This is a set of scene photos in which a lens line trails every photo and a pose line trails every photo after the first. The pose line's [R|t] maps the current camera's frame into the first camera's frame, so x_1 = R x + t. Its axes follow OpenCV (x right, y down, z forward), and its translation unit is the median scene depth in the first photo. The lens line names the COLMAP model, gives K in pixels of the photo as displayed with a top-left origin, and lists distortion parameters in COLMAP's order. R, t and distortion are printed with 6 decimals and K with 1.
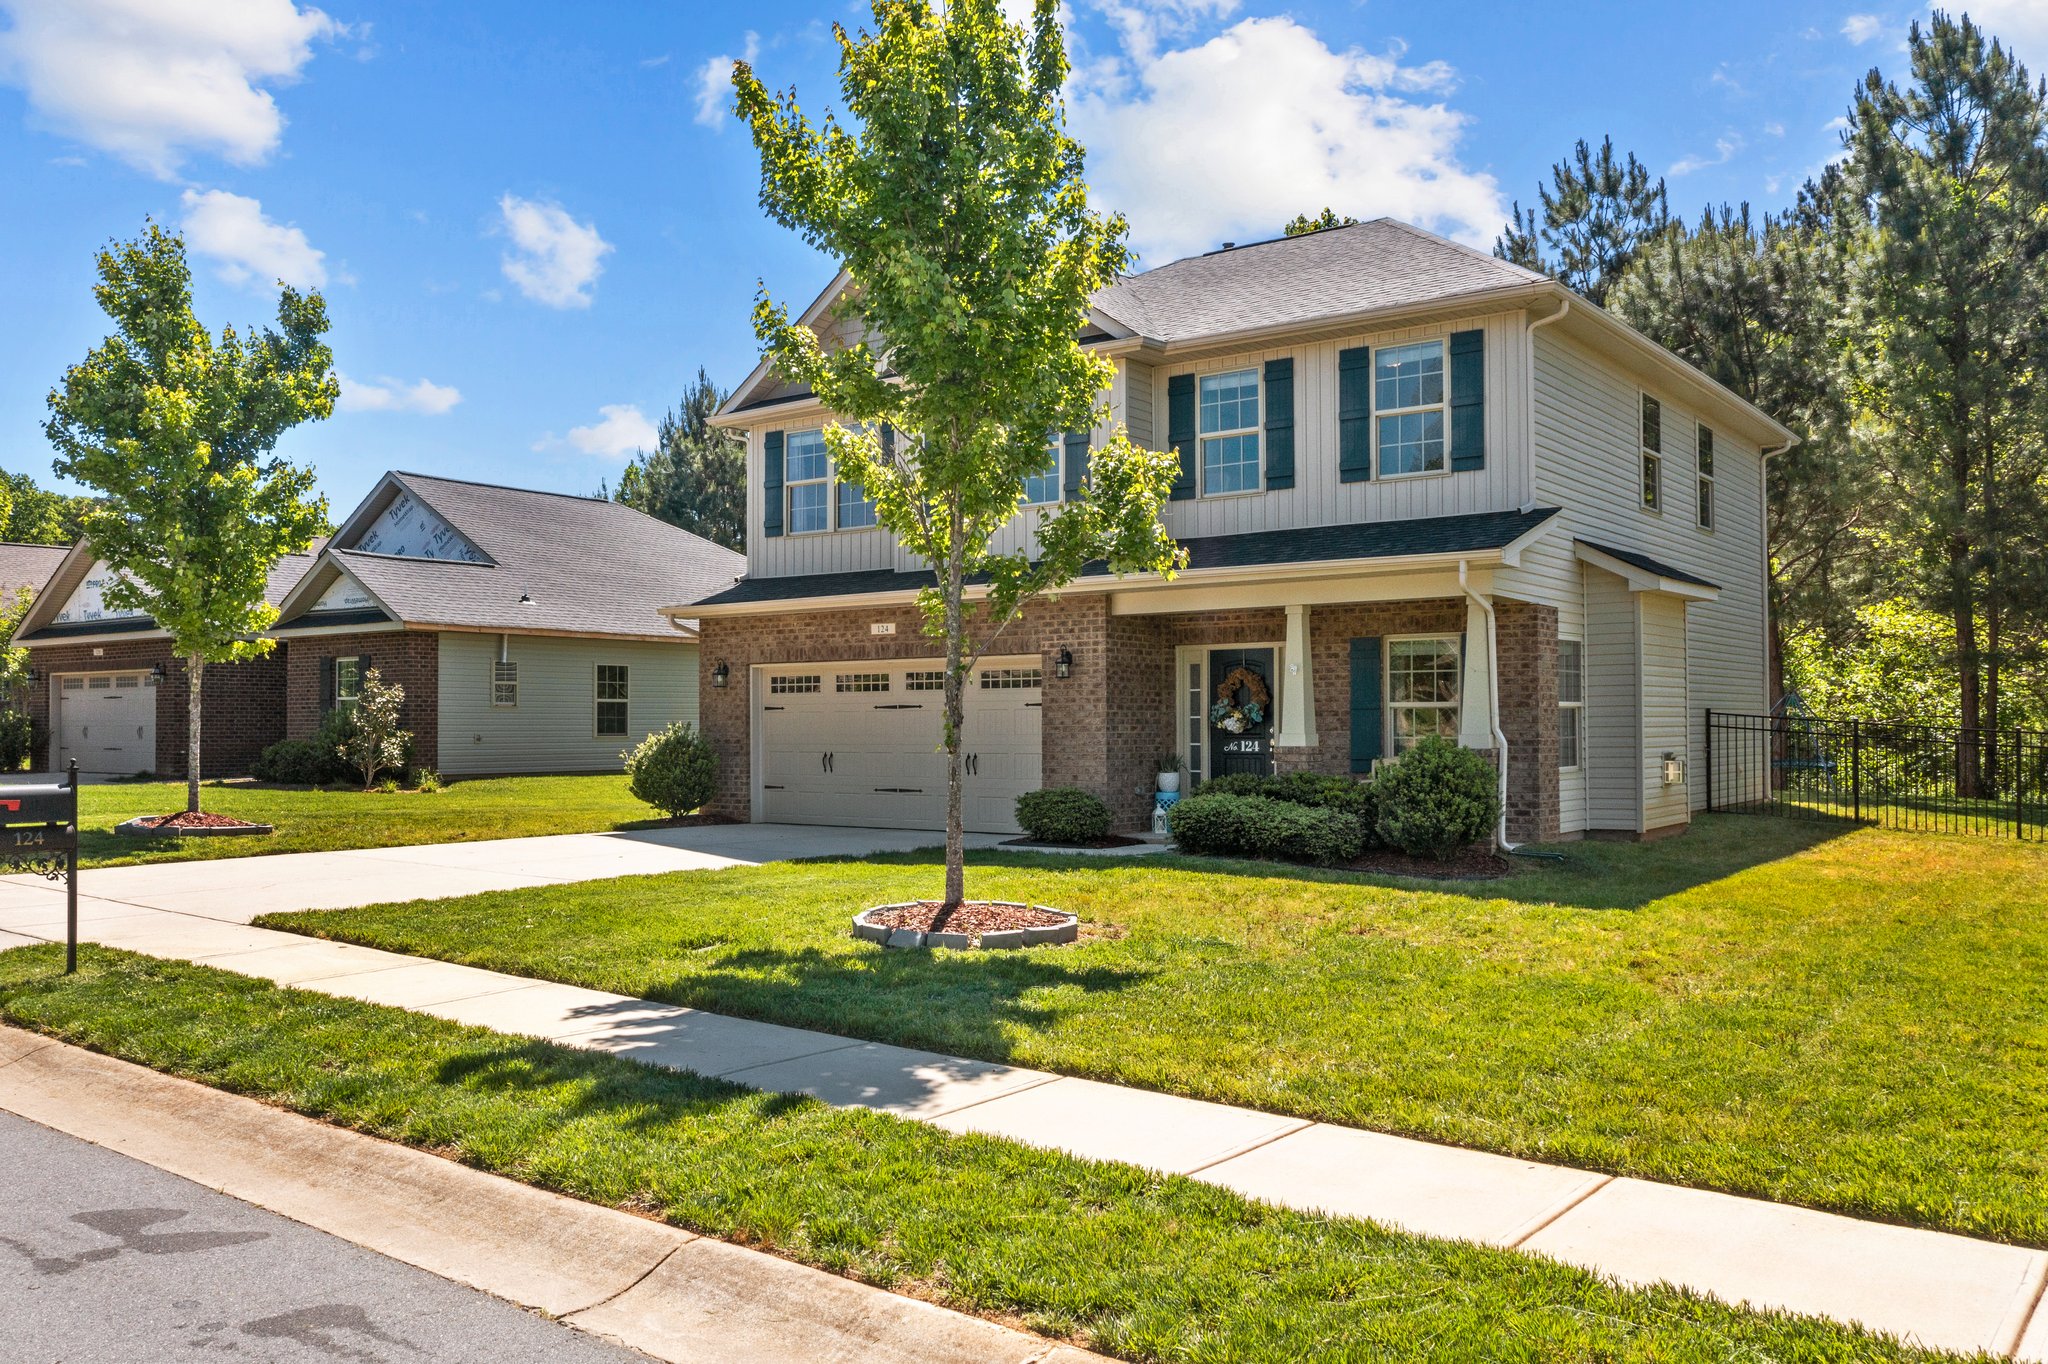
lens RADIAL K [[1629.2, 0, 1027.9], [0, 1629.2, 695.0], [0, 0, 1]] dist [-0.005710, 0.003172]
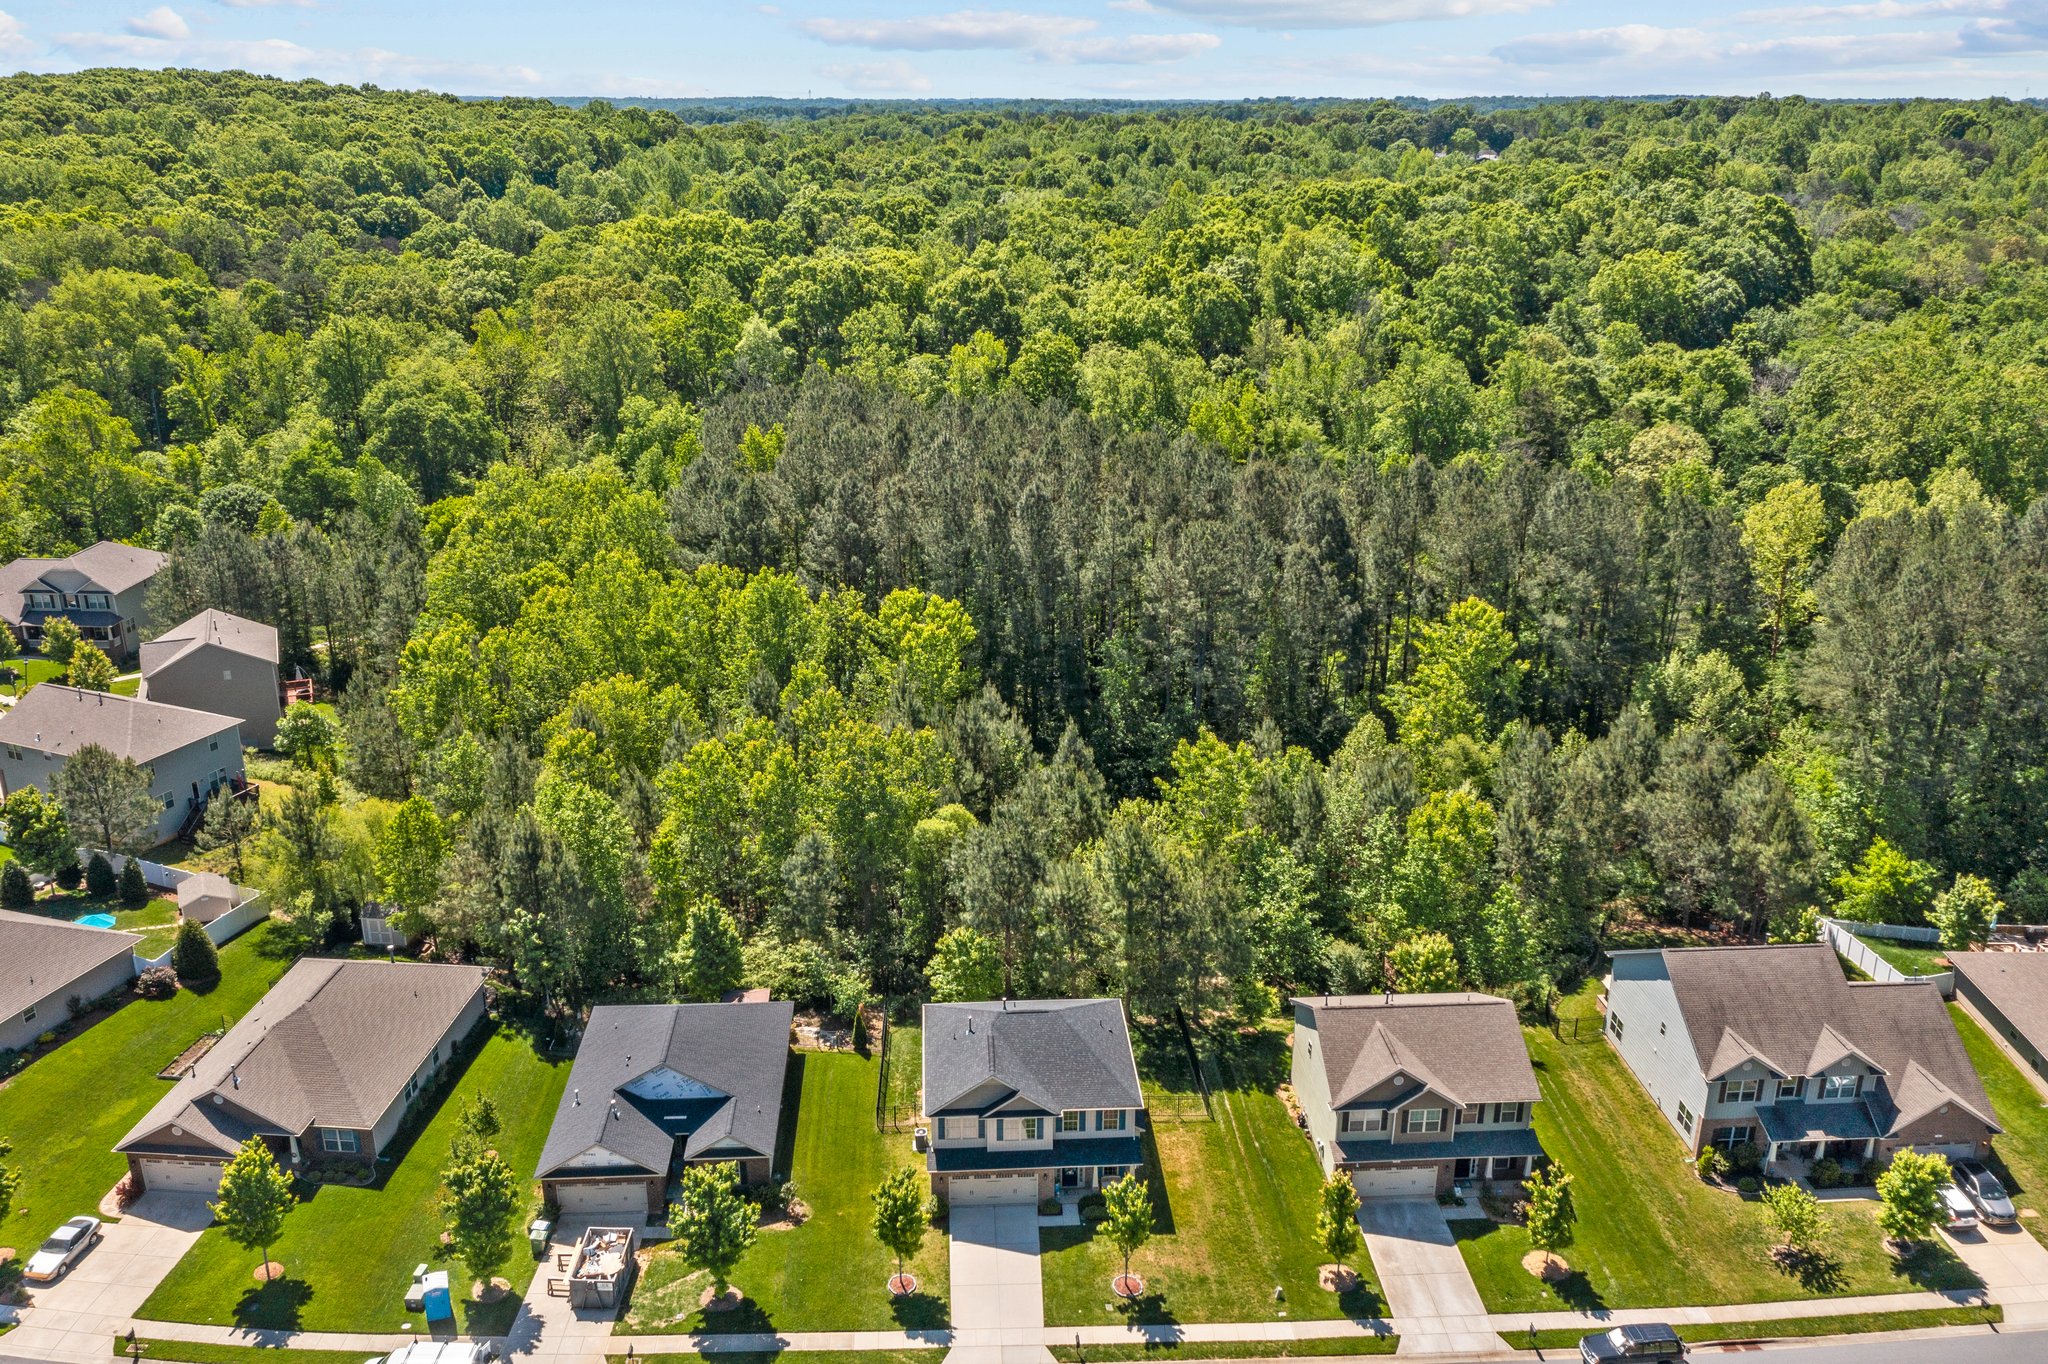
lens RADIAL K [[1597.1, 0, 1018.2], [0, 1597.1, 728.6], [0, 0, 1]] dist [-0.010478, 0.008072]
pose [[0.769203, -0.225633, 0.597843, -2.499938], [-0.017463, 0.927813, 0.372636, -2.932346], [-0.638766, -0.297073, 0.709737, -1.848957]]
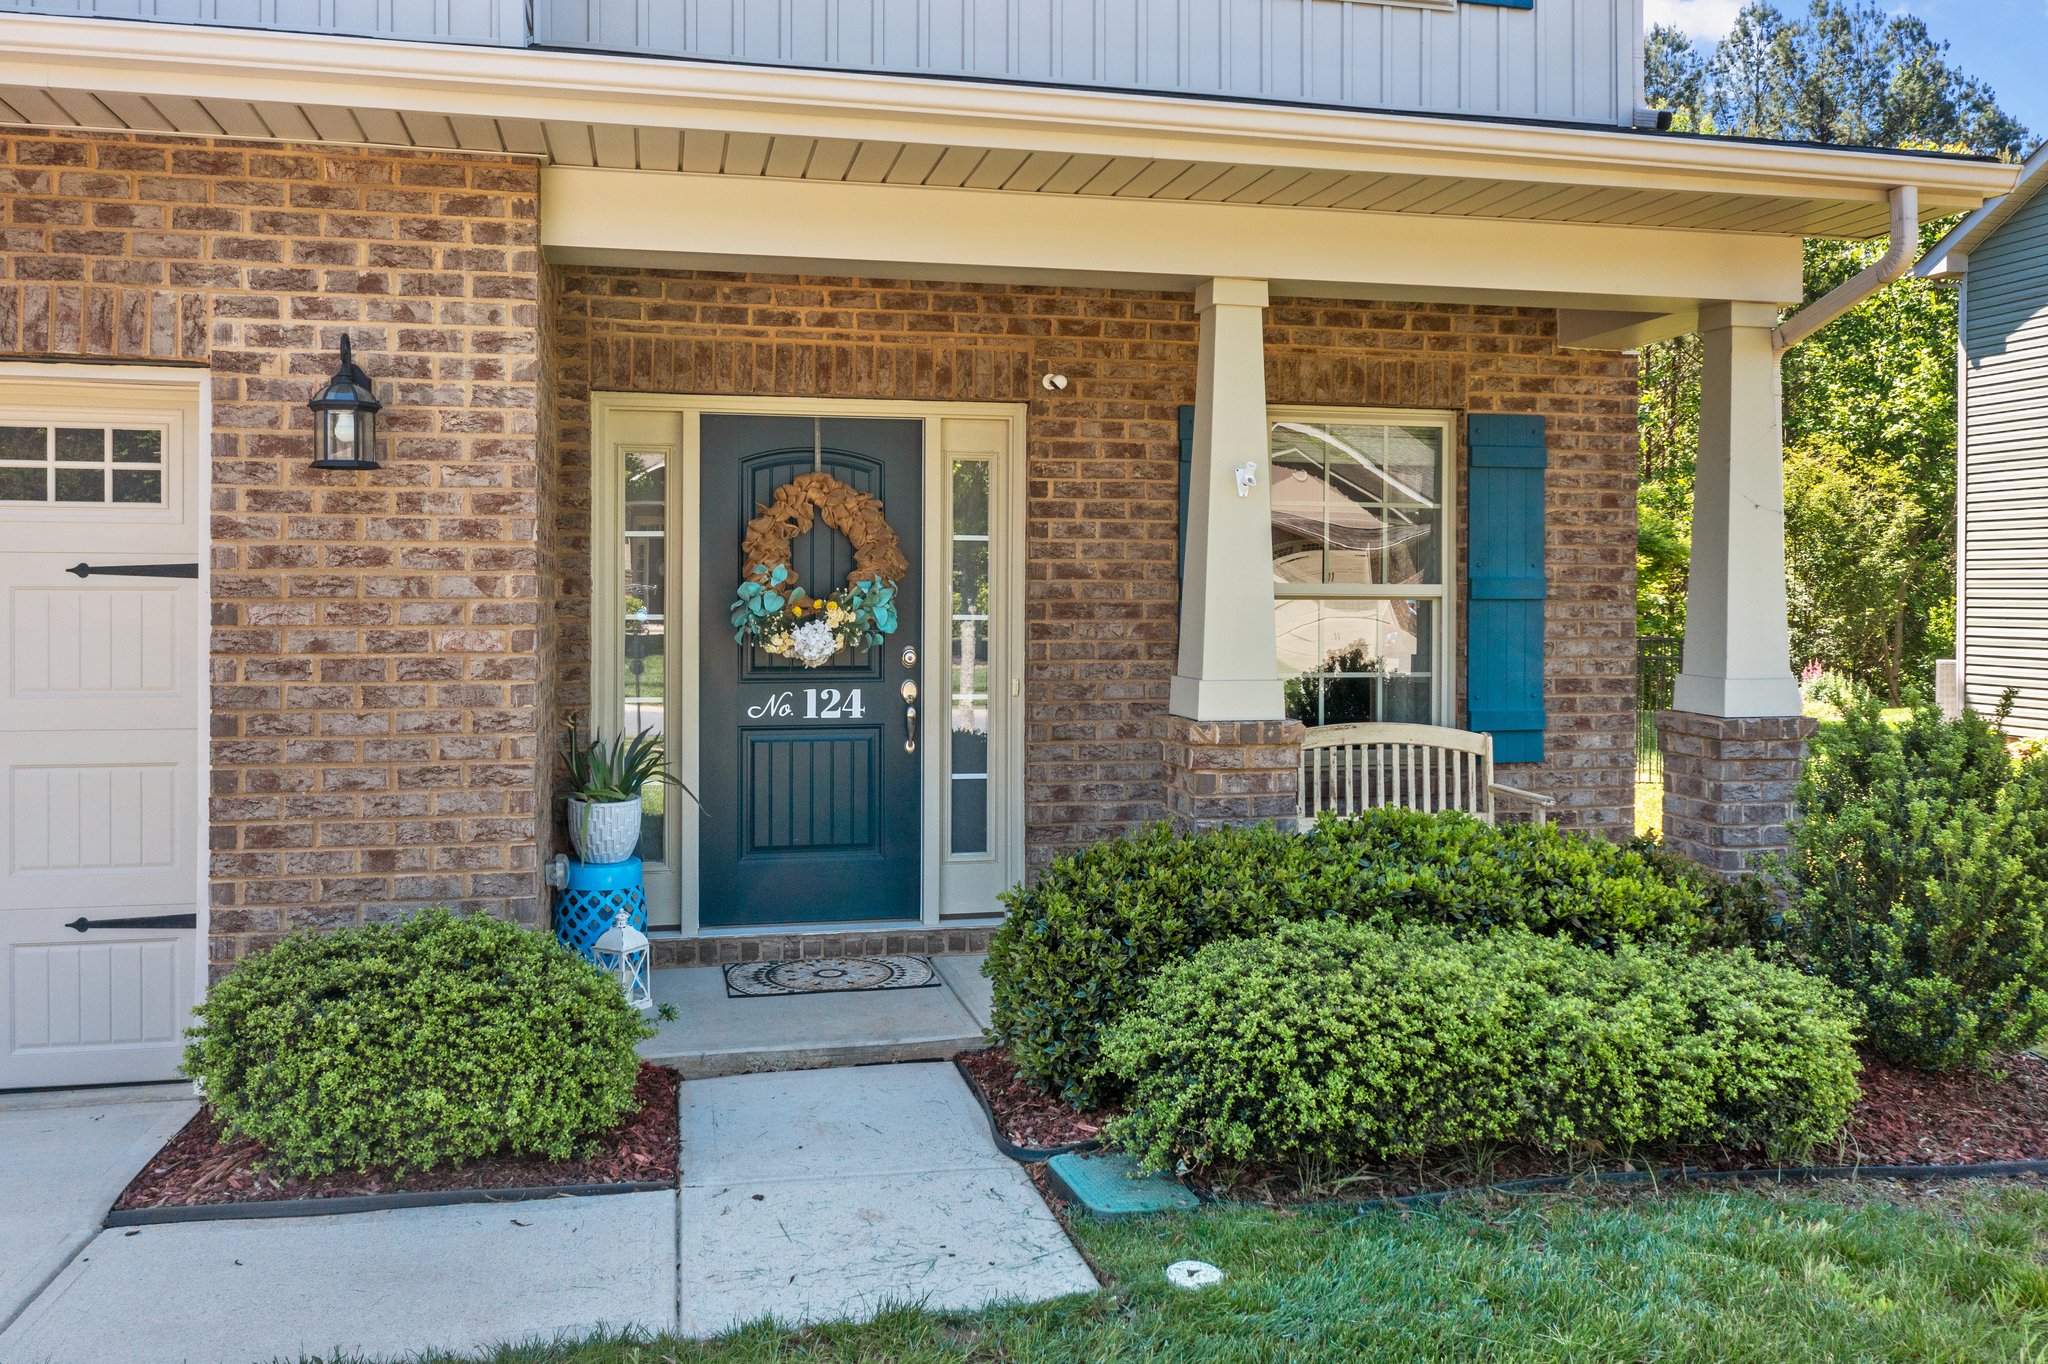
lens RADIAL K [[1651.4, 0, 1018.5], [0, 1651.4, 601.2], [0, 0, 1]] dist [-0.008030, 0.007628]
pose [[0.650478, 0.001929, 0.759522, -0.101725], [-0.022211, 0.999617, 0.016483, 0.003430], [-0.759200, -0.027591, 0.650272, 0.746205]]
